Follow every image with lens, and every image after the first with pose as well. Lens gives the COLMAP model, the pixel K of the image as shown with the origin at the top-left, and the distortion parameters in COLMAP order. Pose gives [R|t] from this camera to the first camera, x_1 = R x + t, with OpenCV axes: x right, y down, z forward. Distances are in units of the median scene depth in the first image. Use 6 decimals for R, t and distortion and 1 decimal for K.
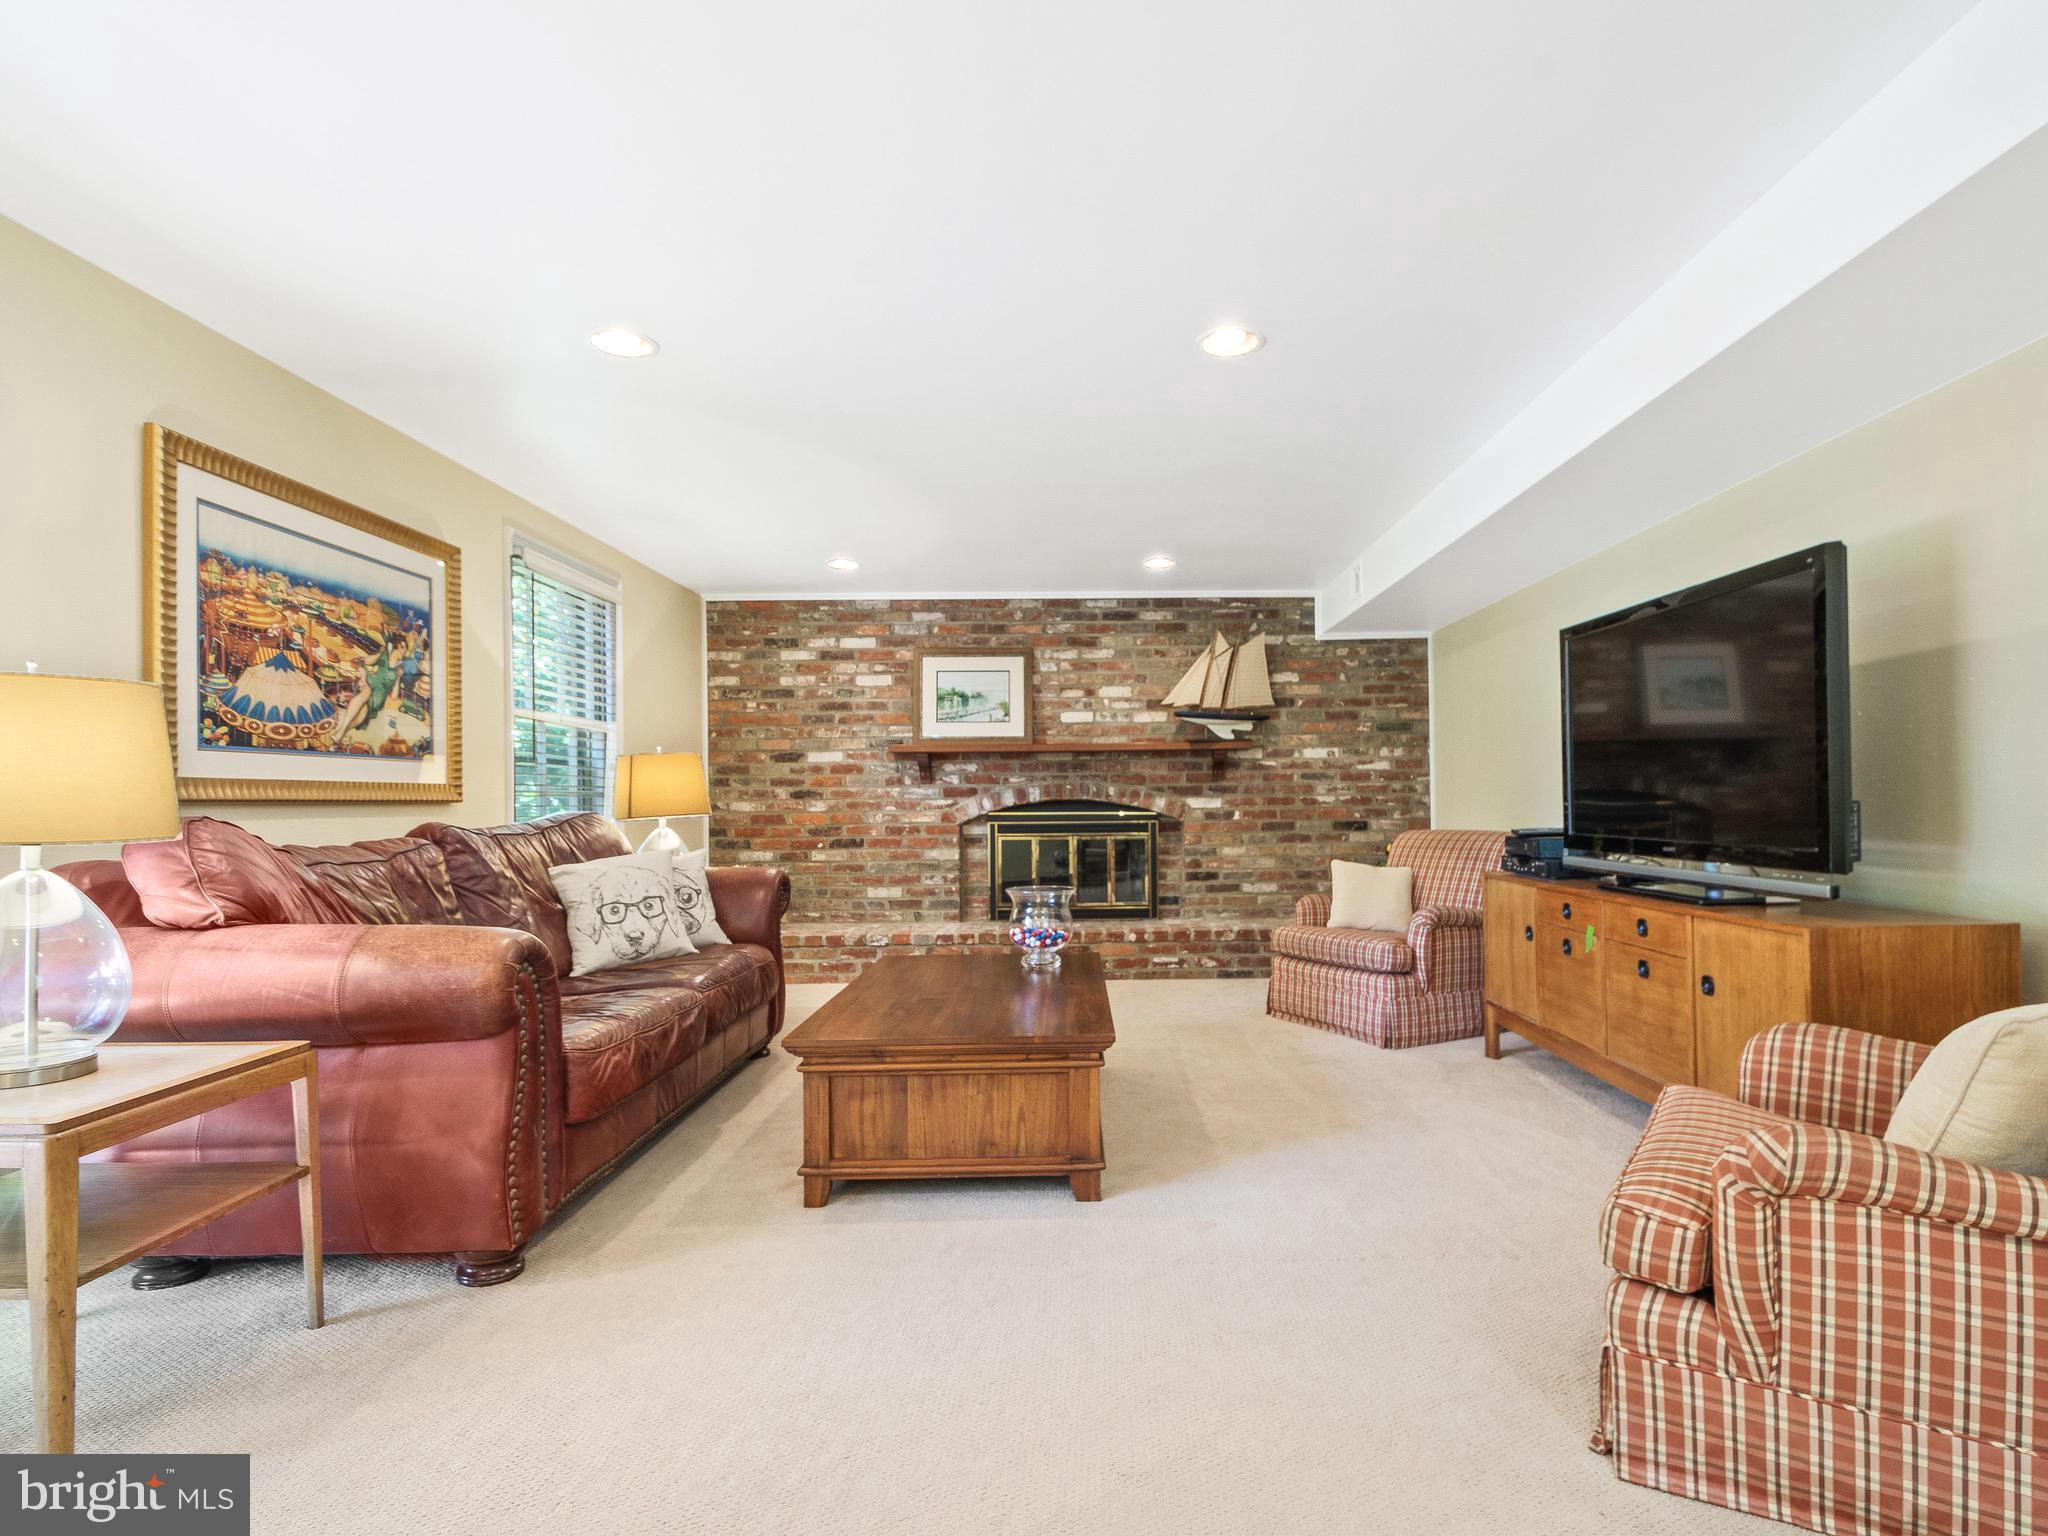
lens RADIAL K [[1044.6, 0, 1107.4], [0, 1044.6, 789.6], [0, 0, 1]] dist [0.002602, -0.000929]
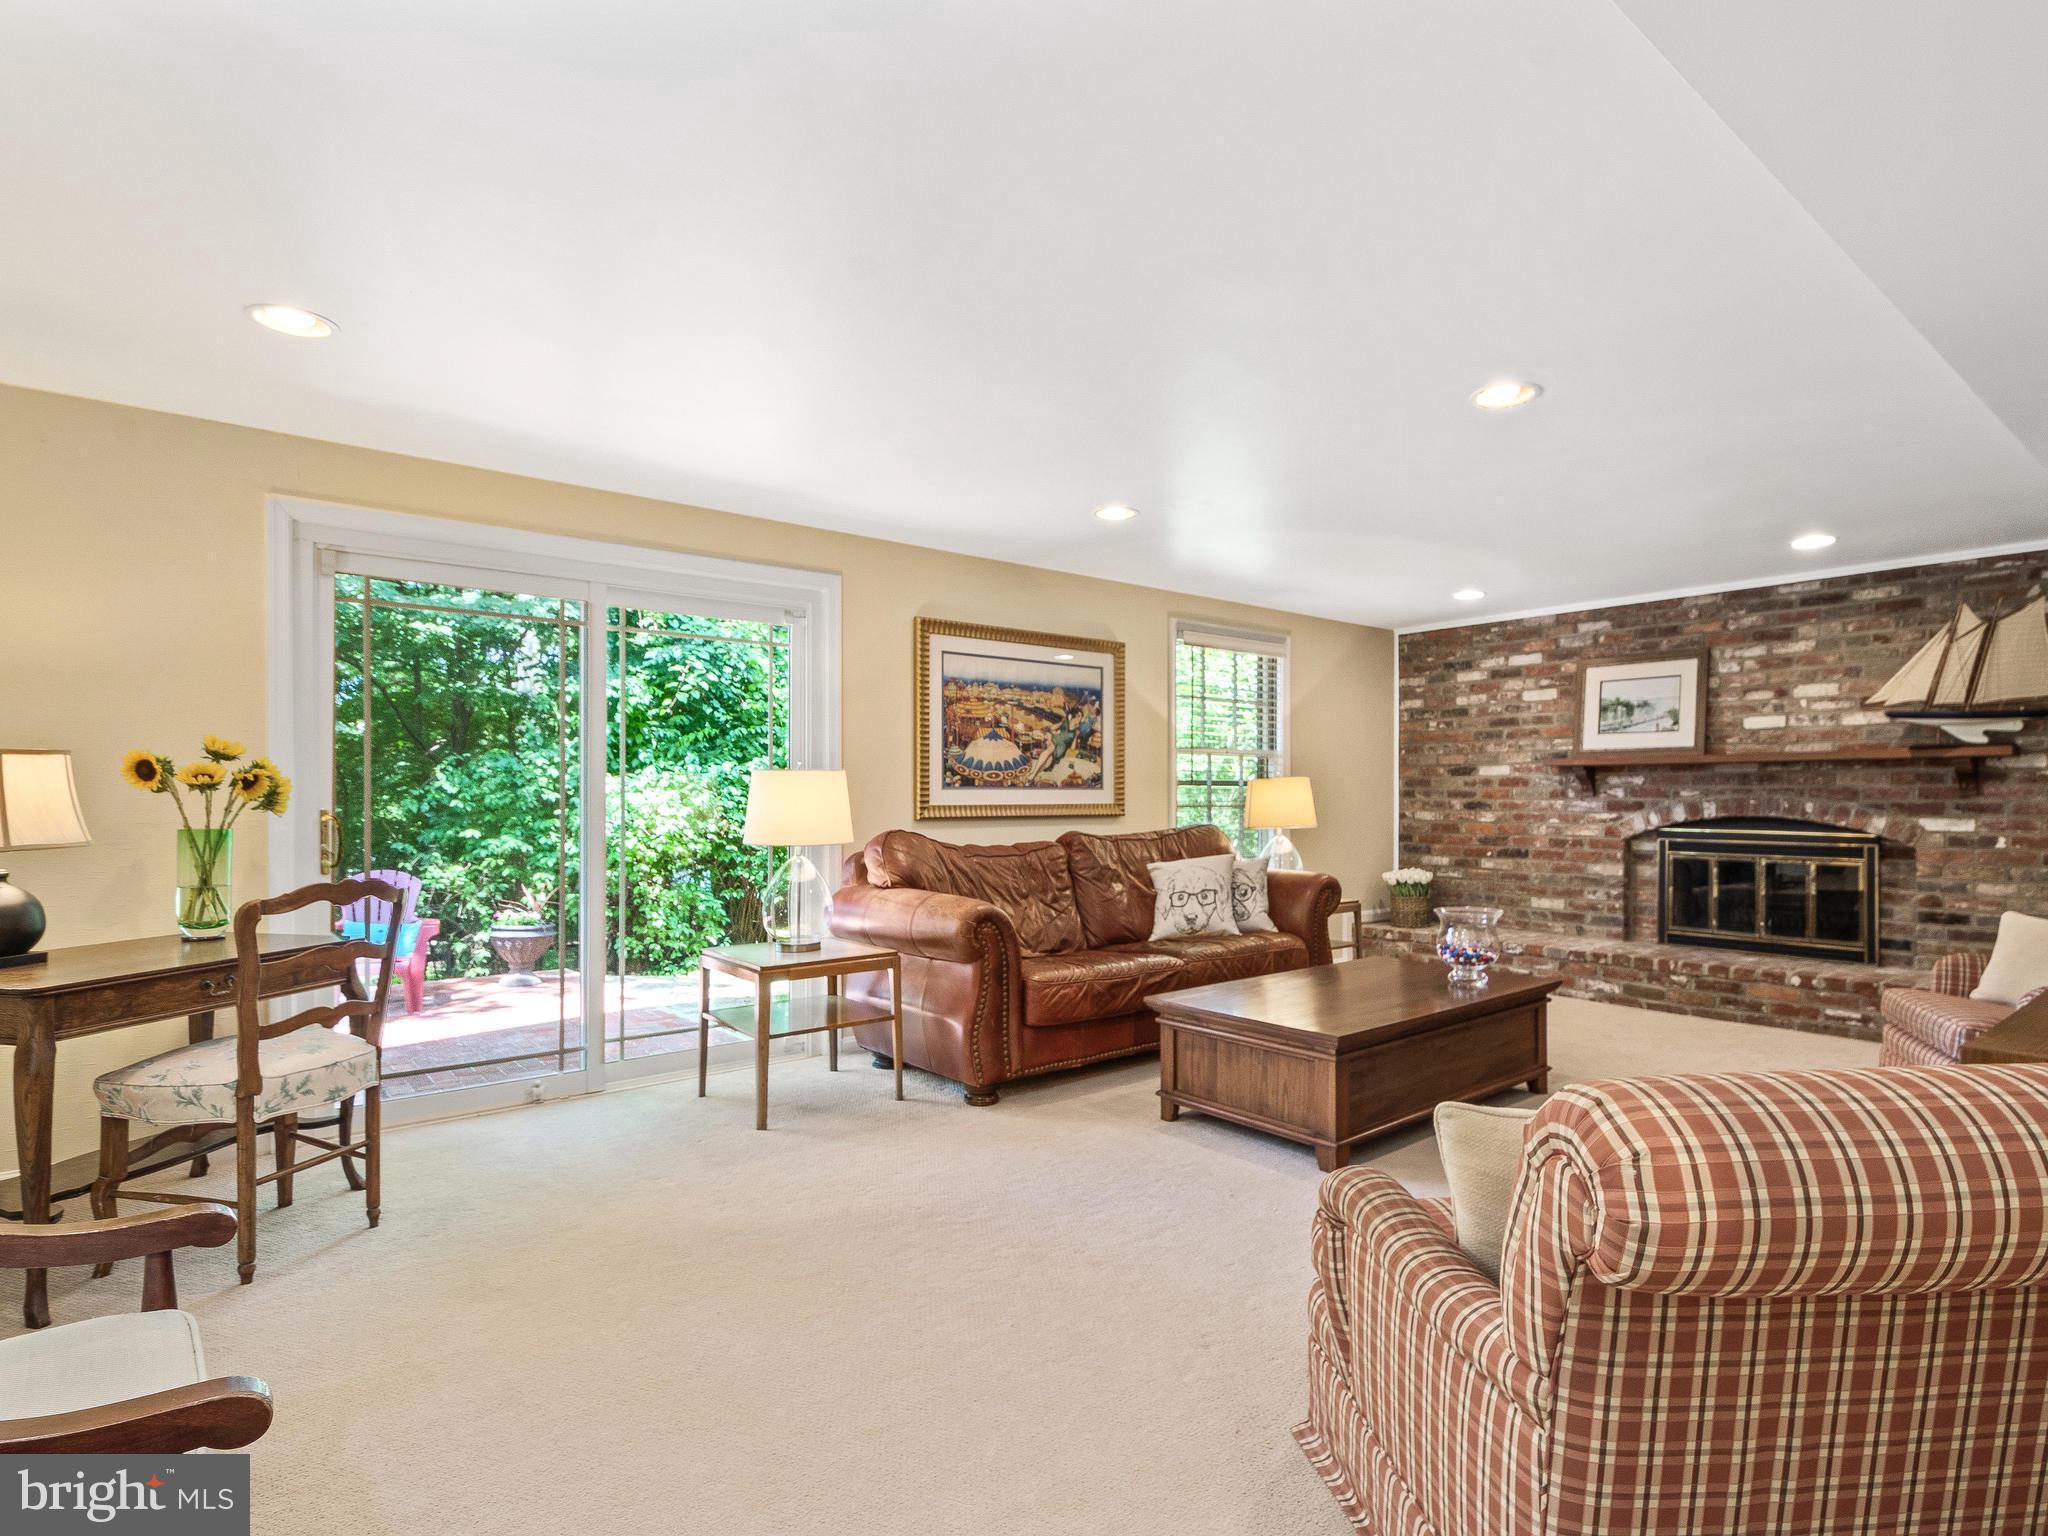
lens RADIAL K [[1044.6, 0, 1107.4], [0, 1044.6, 789.6], [0, 0, 1]] dist [0.002602, -0.000929]
pose [[0.650836, 0.005117, -0.759201, 0.278429], [0.001350, 0.999968, 0.007898, -0.020794], [0.759217, -0.006165, 0.650808, 0.013872]]
